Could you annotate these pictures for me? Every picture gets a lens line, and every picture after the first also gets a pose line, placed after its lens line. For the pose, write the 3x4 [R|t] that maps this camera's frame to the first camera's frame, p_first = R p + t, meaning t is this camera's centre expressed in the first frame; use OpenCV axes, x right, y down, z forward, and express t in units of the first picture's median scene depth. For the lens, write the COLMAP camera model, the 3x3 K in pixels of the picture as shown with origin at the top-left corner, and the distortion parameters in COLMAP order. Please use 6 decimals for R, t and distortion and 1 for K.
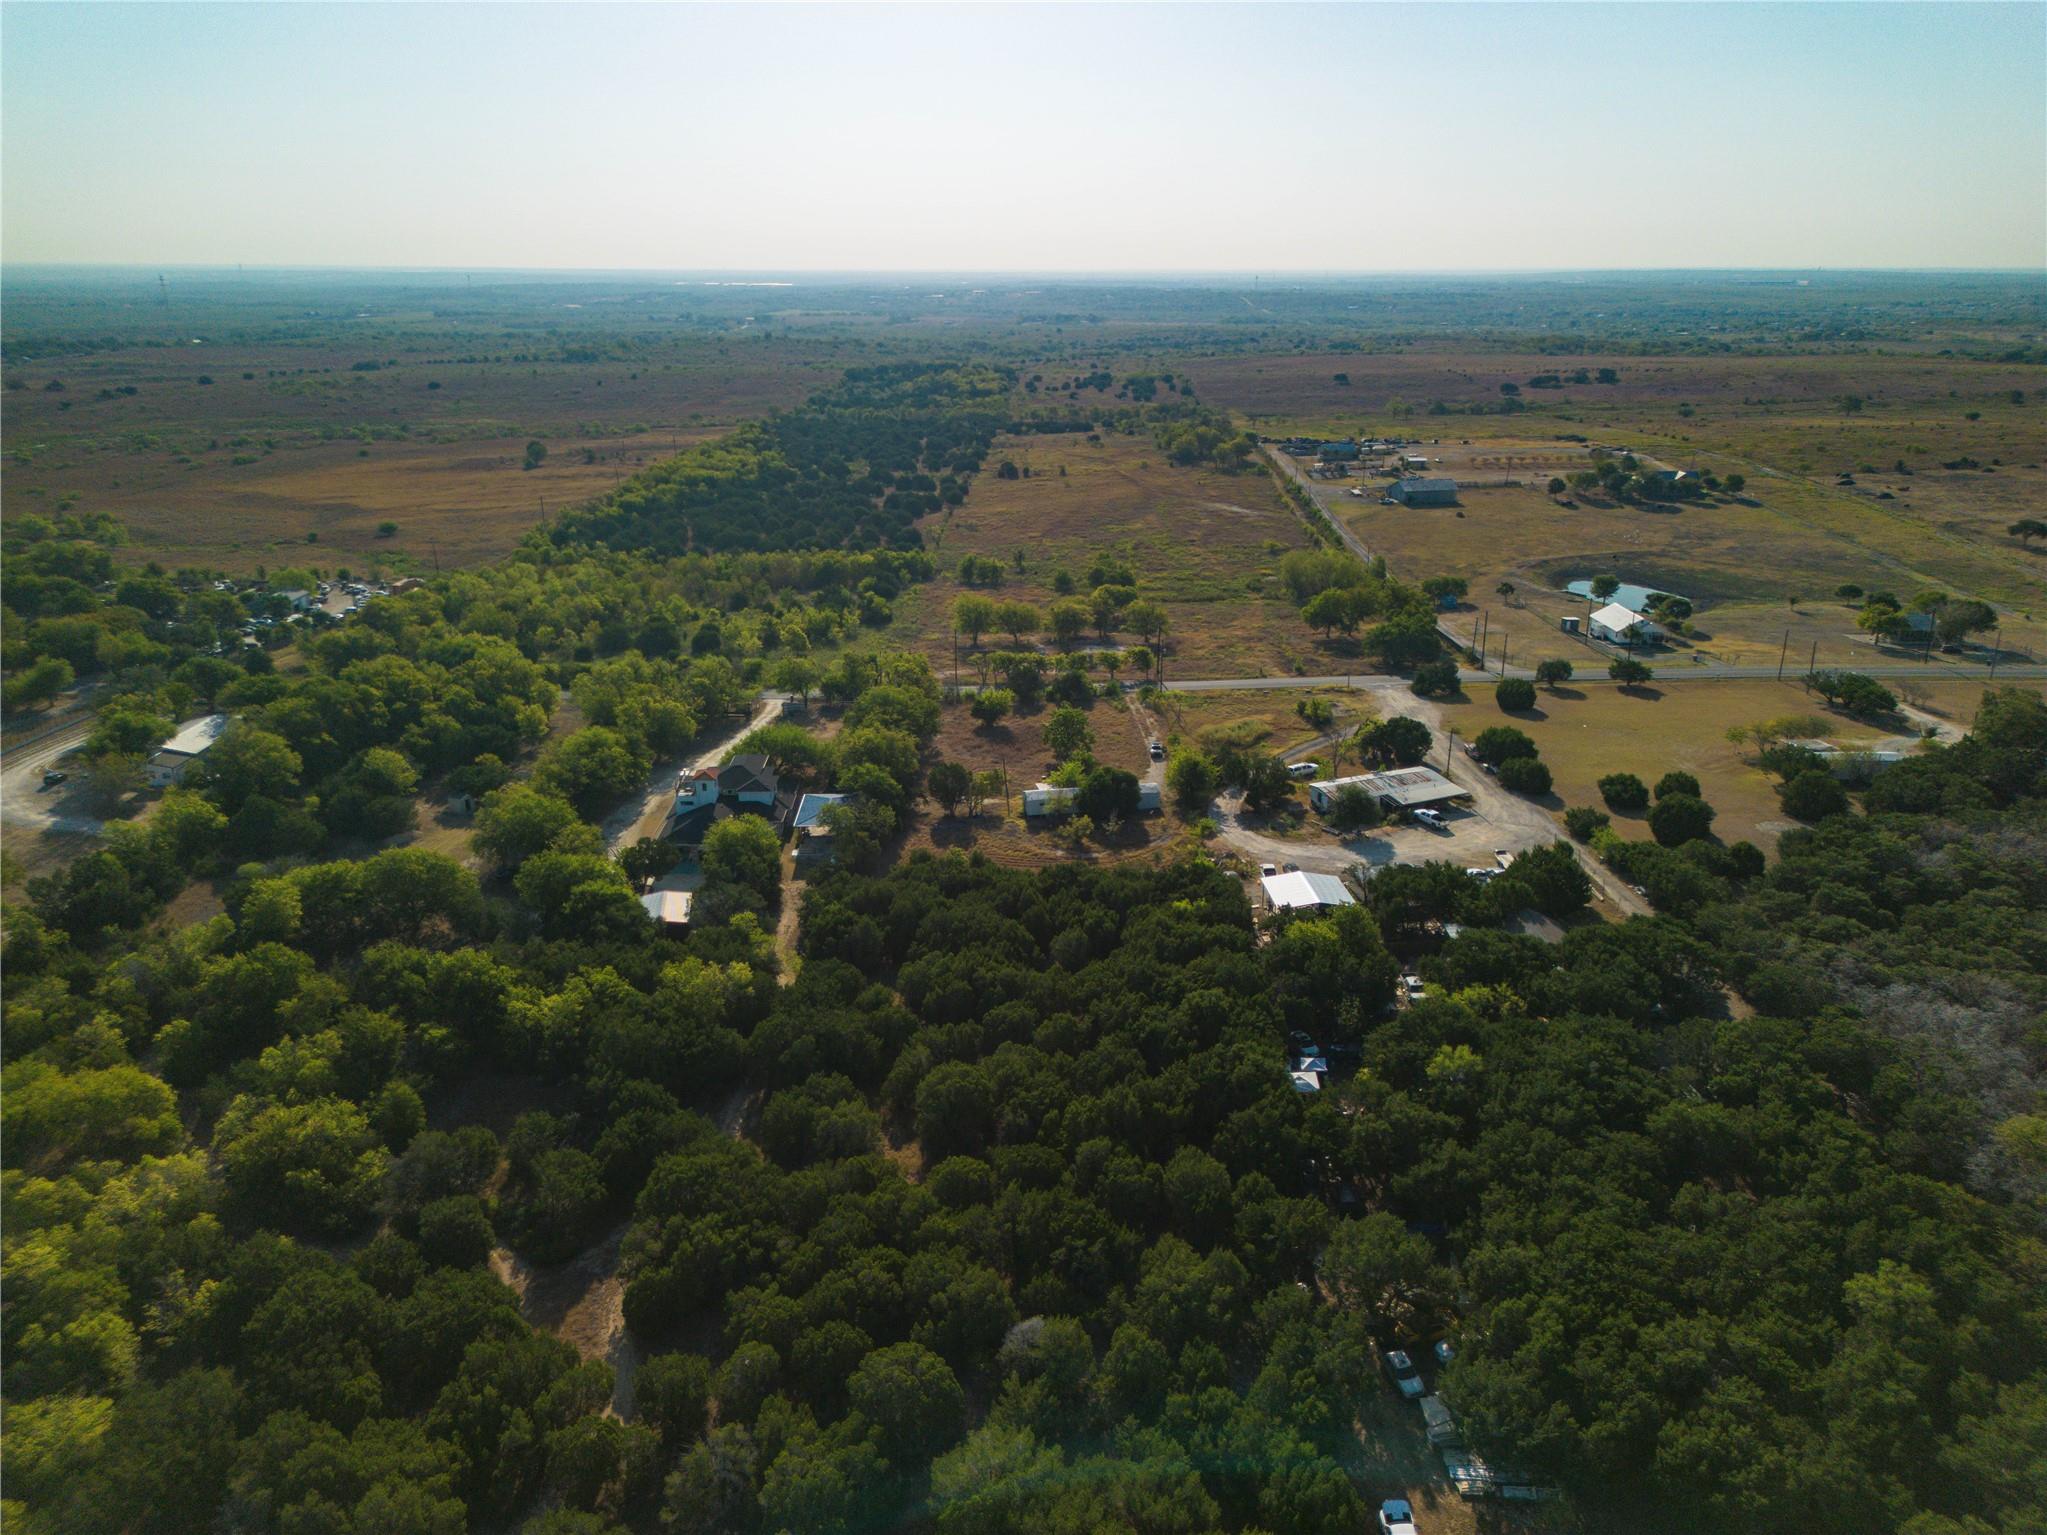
lens RADIAL K [[1447.7, 0, 1023.5], [0, 1447.7, 767.5], [0, 0, 1]] dist [0.083157, -0.083473]
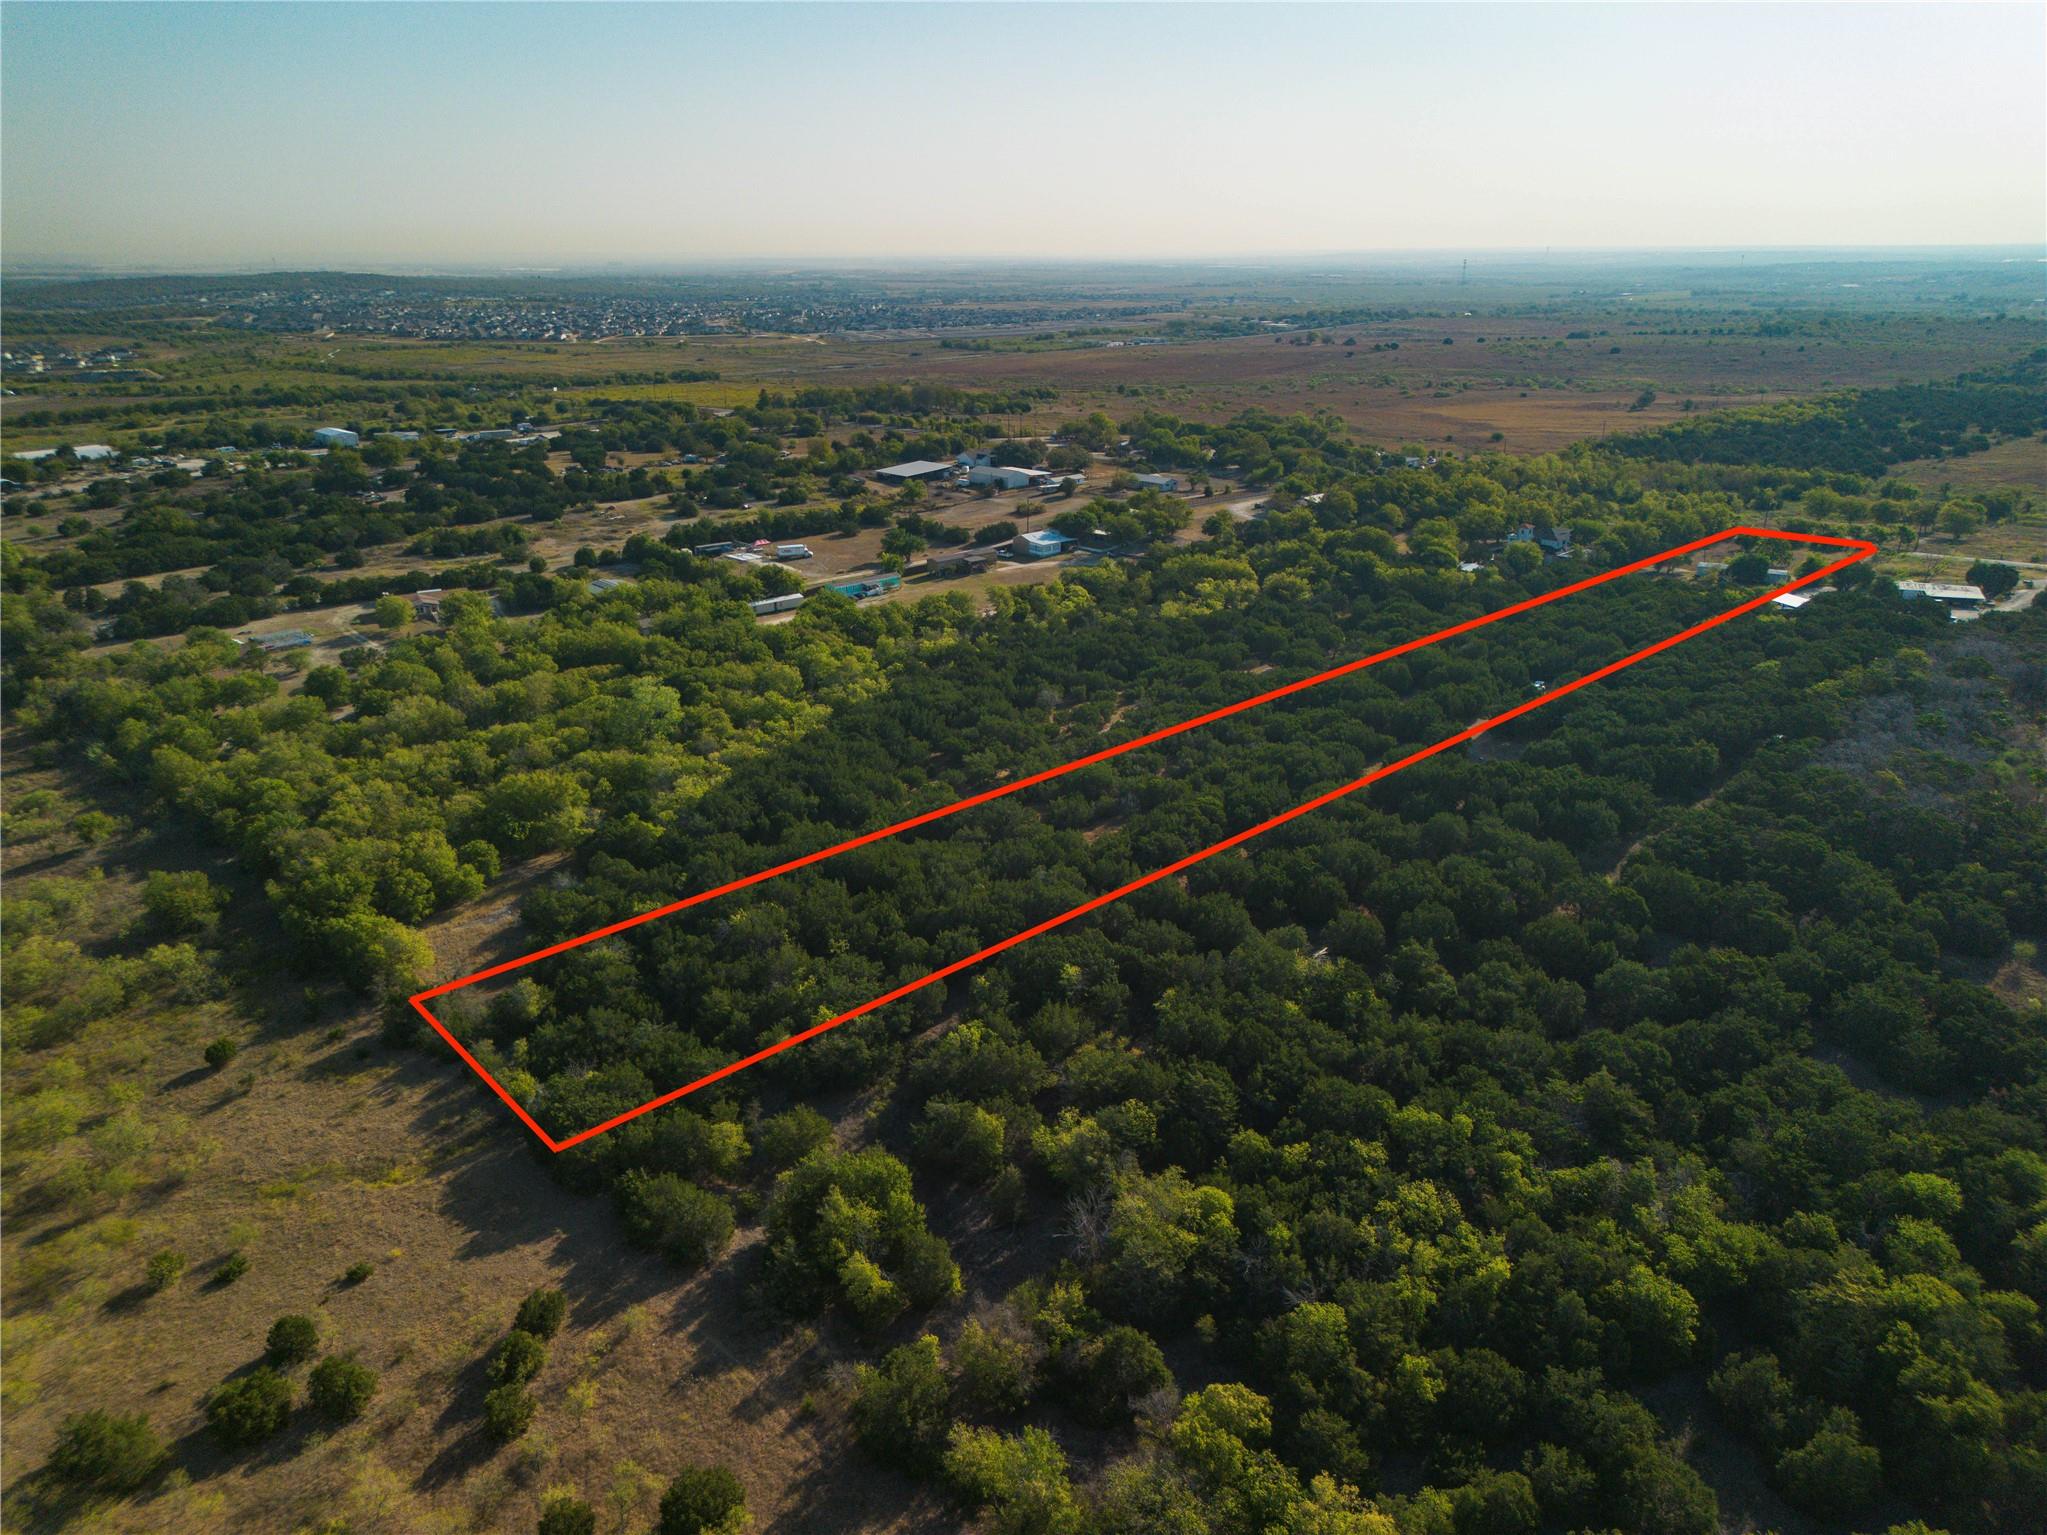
lens RADIAL K [[1447.7, 0, 1023.5], [0, 1447.7, 767.5], [0, 0, 1]] dist [0.083157, -0.083473]
pose [[0.698558, 0.237735, -0.674906, 0.180425], [-0.229625, 0.967789, 0.103230, 0.068770], [0.677708, 0.082863, 0.730647, -0.216613]]
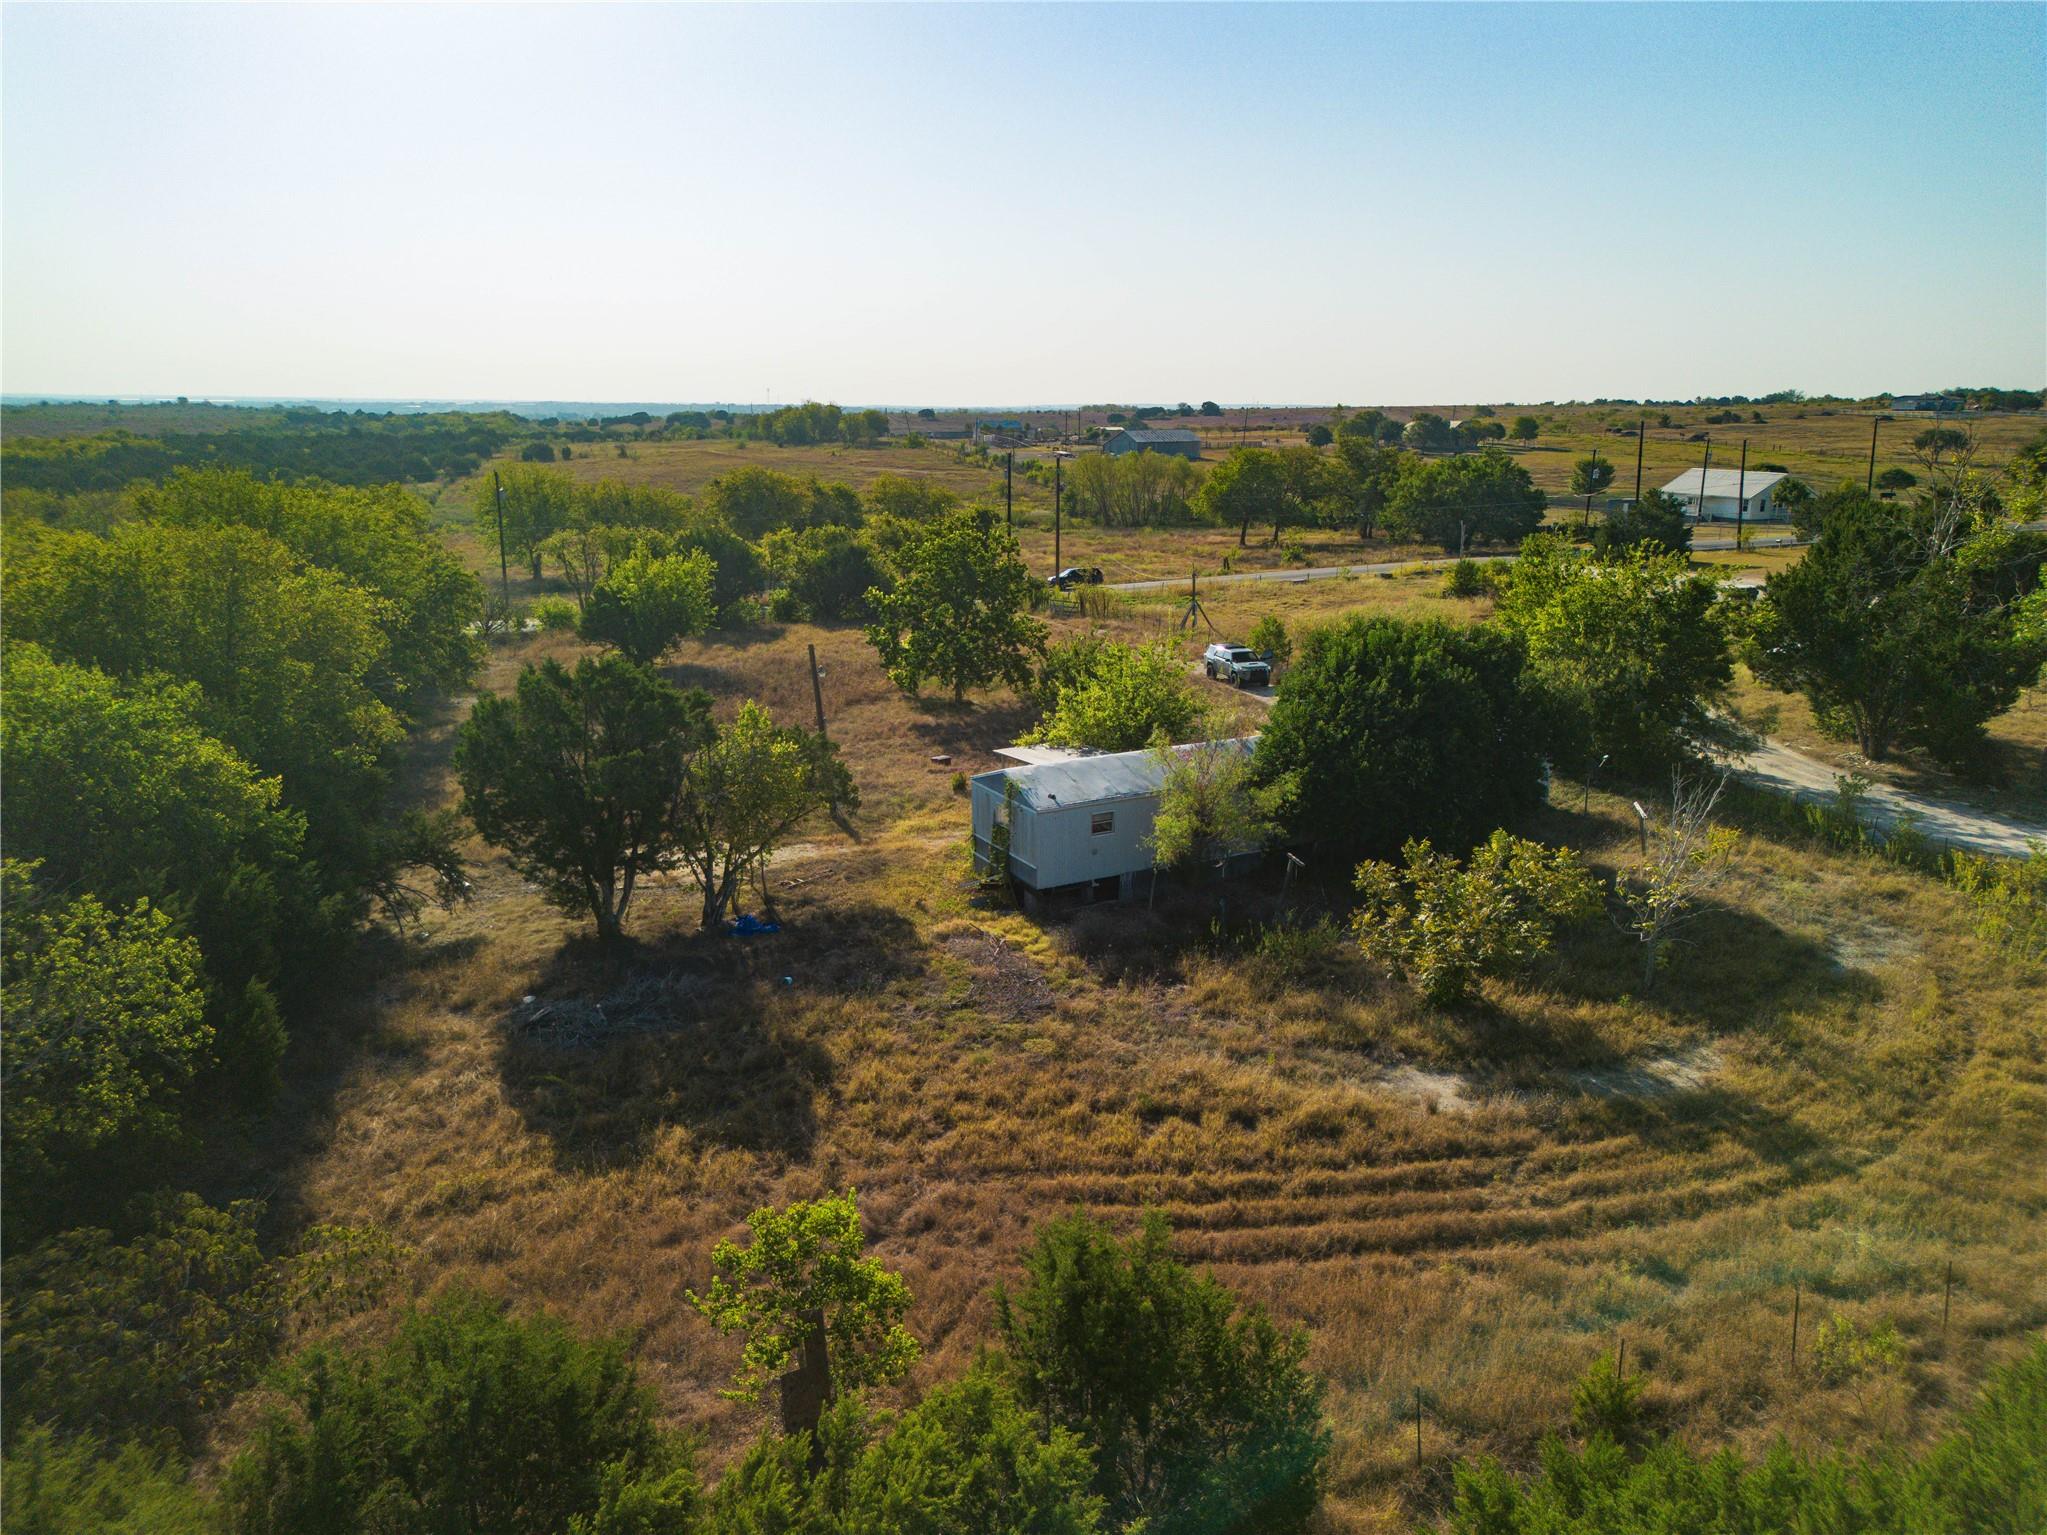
lens RADIAL K [[1447.7, 0, 1023.5], [0, 1447.7, 767.5], [0, 0, 1]] dist [0.083157, -0.083473]
pose [[0.946351, -0.071725, 0.315081, -0.015113], [0.099231, 0.992447, -0.072121, 0.008026], [-0.307528, 0.099518, 0.946321, 0.213898]]
